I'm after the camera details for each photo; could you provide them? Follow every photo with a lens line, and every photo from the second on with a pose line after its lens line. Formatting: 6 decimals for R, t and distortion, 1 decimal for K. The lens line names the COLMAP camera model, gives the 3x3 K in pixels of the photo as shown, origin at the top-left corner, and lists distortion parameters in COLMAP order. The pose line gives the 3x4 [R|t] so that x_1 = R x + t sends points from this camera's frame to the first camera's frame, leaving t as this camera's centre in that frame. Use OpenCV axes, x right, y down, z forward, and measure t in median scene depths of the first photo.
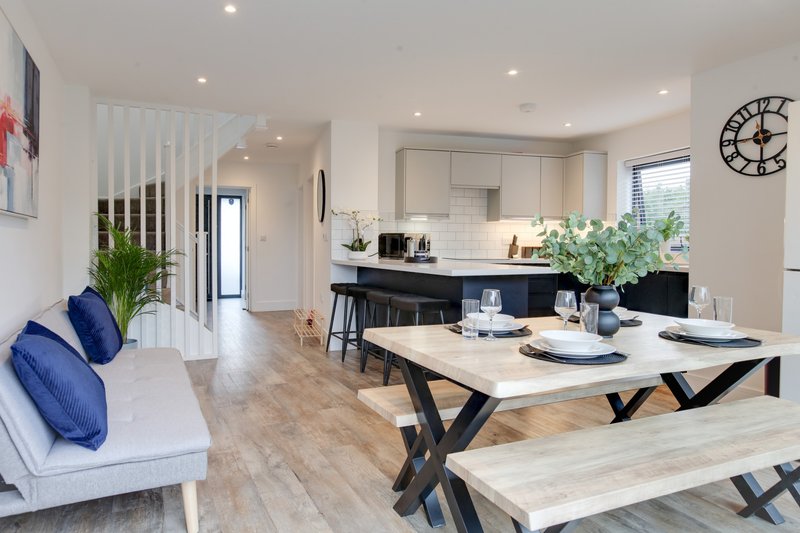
lens RADIAL K [[583.1, 0, 400.6], [0, 583.1, 254.5], [0, 0, 1]] dist [0.005798, -0.000947]
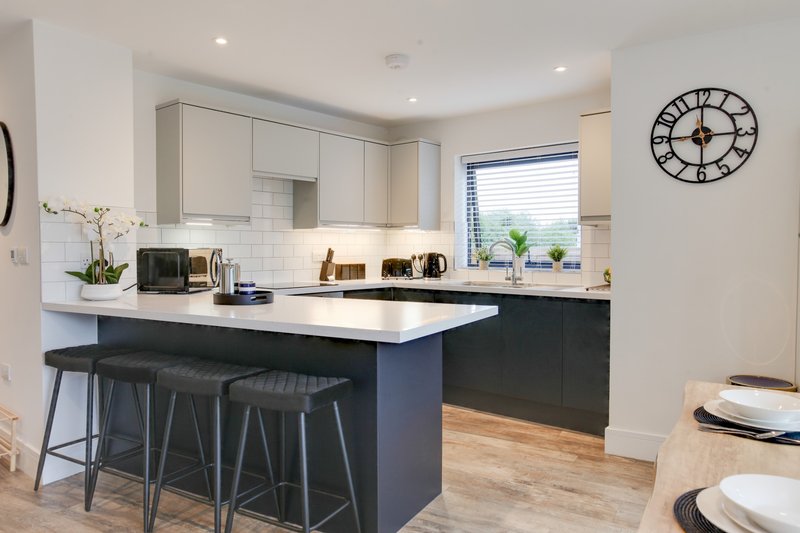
lens RADIAL K [[583.1, 0, 400.6], [0, 583.1, 254.5], [0, 0, 1]] dist [0.005798, -0.000947]
pose [[0.828400, -0.010804, 0.560033, -0.181609], [0.011012, 0.999935, 0.003002, -0.038251], [-0.560029, 0.003680, 0.828465, 0.515957]]
